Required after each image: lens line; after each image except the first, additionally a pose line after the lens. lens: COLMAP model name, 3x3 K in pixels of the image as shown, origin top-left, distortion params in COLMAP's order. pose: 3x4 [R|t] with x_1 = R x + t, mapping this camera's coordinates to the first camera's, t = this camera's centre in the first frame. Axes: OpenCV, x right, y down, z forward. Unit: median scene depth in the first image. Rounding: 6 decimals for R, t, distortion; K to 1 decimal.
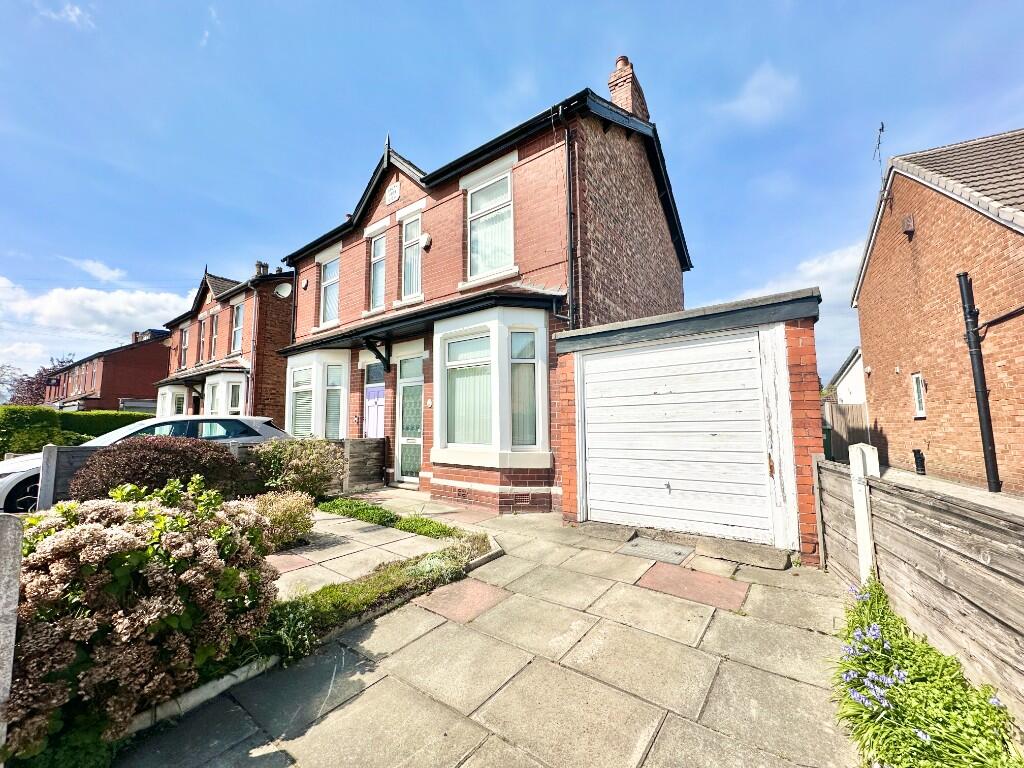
lens RADIAL K [[406.0, 0, 514.6], [0, 406.0, 384.6], [0, 0, 1]] dist [-0.003766, 0.001037]
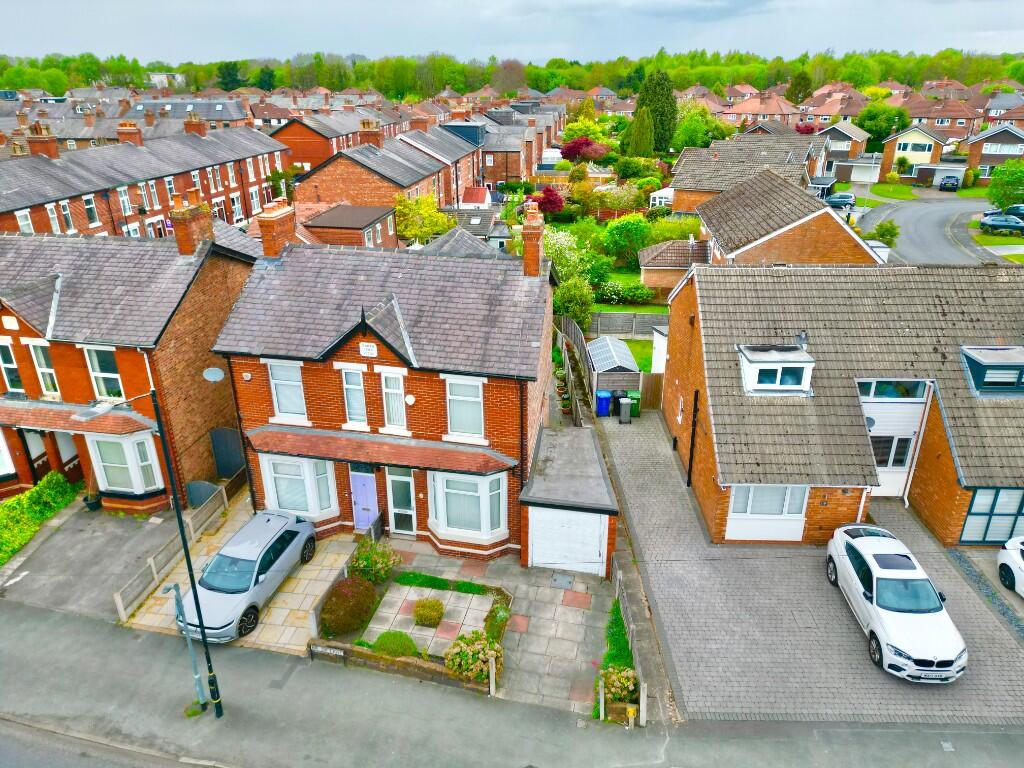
lens RADIAL K [[715.9, 0, 505.9], [0, 715.9, 387.4], [0, 0, 1]] dist [0.065108, -0.057516]
pose [[0.912430, -0.167256, 0.373493, -0.915782], [-0.036072, 0.876243, 0.480518, -1.753818], [-0.407640, -0.451912, 0.793477, -1.222518]]
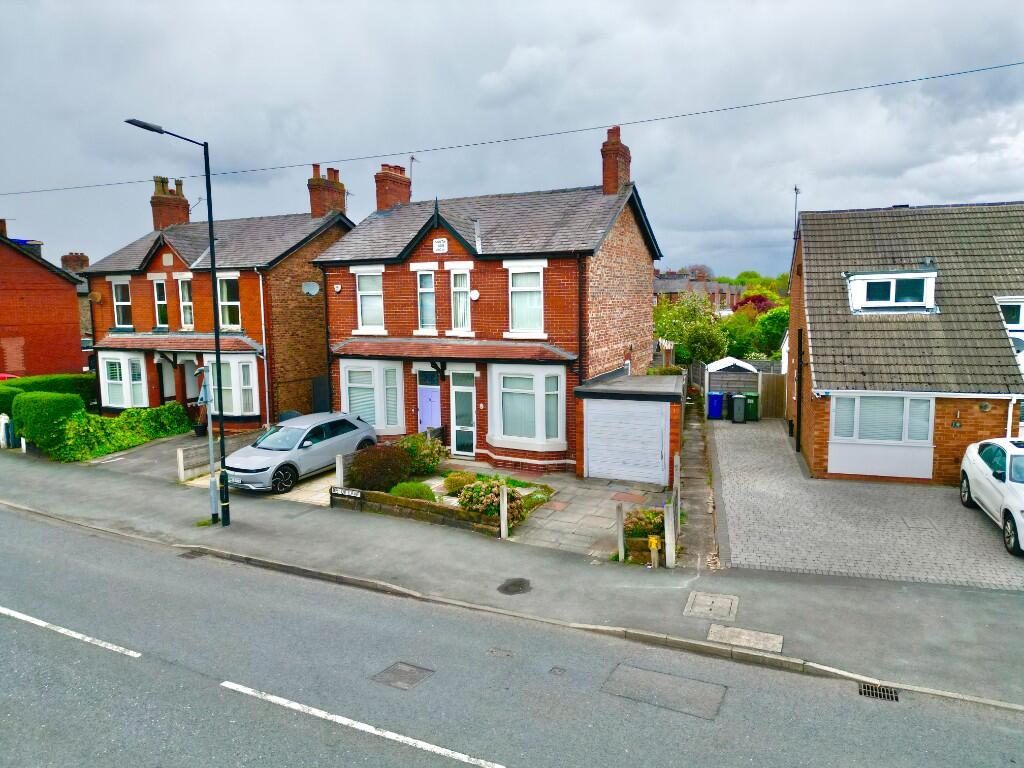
lens RADIAL K [[715.9, 0, 504.8], [0, 715.9, 383.8], [0, 0, 1]] dist [0.065108, -0.057516]
pose [[0.988050, -0.024988, 0.152092, -0.547767], [-0.008117, 0.976965, 0.213243, -0.635099], [-0.153917, -0.211930, 0.965088, -1.657413]]
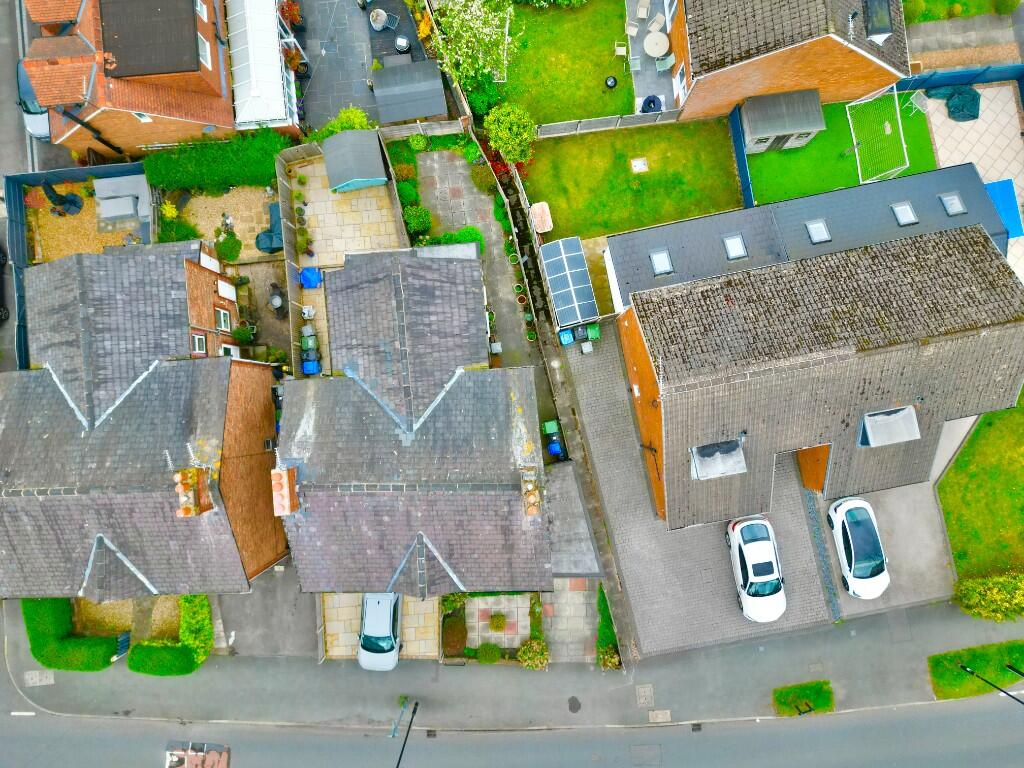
lens RADIAL K [[715.9, 0, 506.2], [0, 715.9, 380.5], [0, 0, 1]] dist [0.065108, -0.057516]
pose [[0.792789, -0.609432, 0.008842, 0.573894], [-0.049894, -0.050434, 0.997480, -4.178248], [-0.607450, -0.791233, -0.070391, 2.031530]]
